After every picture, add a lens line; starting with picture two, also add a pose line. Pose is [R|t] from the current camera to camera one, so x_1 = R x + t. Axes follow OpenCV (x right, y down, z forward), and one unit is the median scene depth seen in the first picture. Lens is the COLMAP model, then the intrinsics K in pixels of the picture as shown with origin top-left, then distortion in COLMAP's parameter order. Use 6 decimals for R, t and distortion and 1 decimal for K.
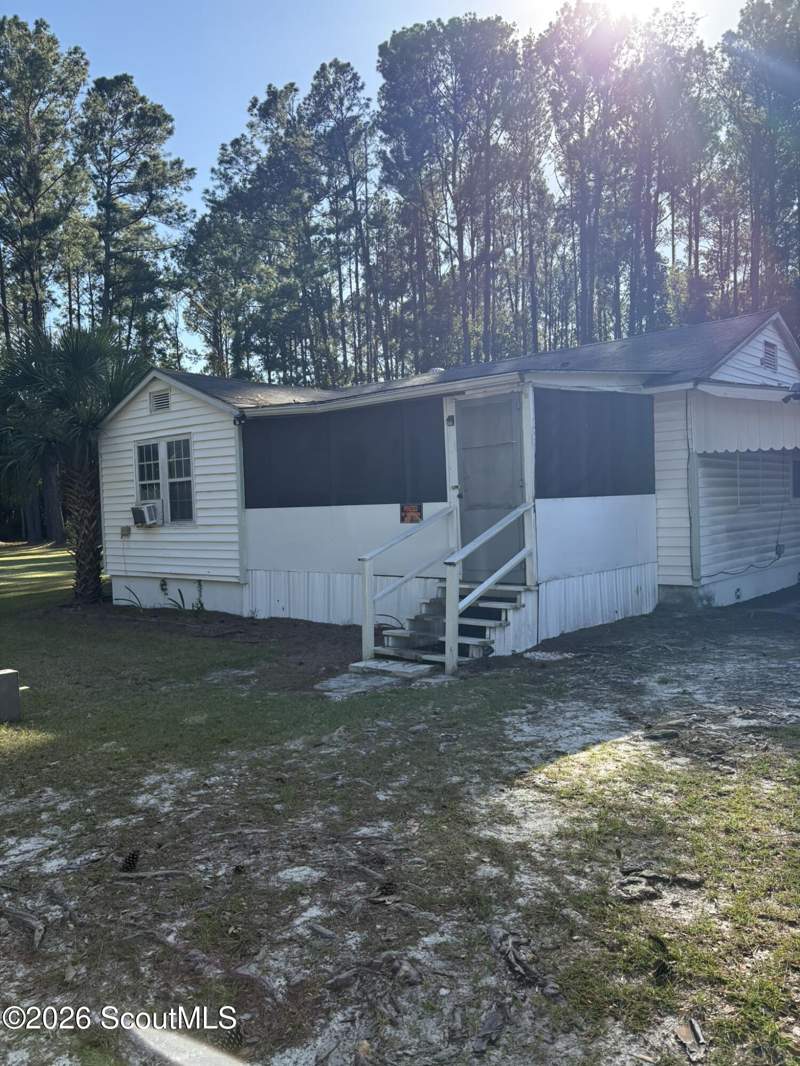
lens RADIAL K [[786.8, 0, 396.2], [0, 786.8, 539.2], [0, 0, 1]] dist [0.039794, -0.039529]
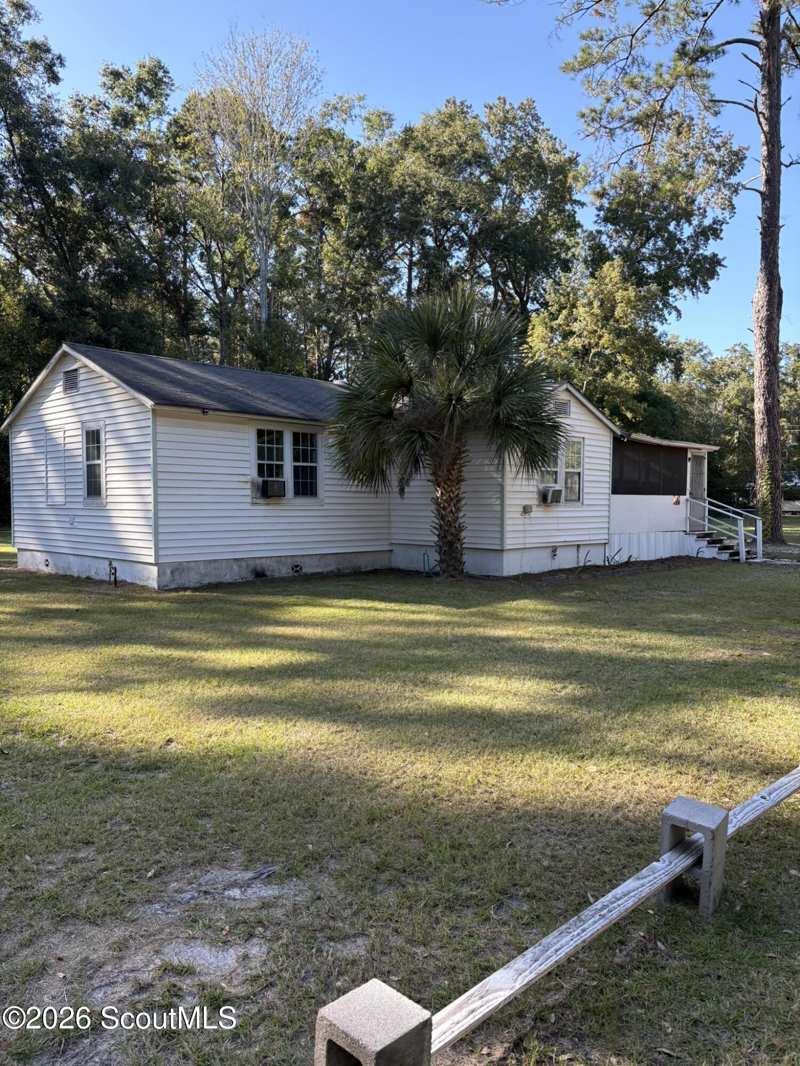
lens RADIAL K [[786.8, 0, 396.2], [0, 786.8, 539.2], [0, 0, 1]] dist [0.039794, -0.039529]
pose [[0.129581, 0.009574, 0.991523, -1.659242], [0.061488, 0.997951, -0.017672, 0.046800], [-0.989661, 0.063257, 0.128727, 1.131679]]
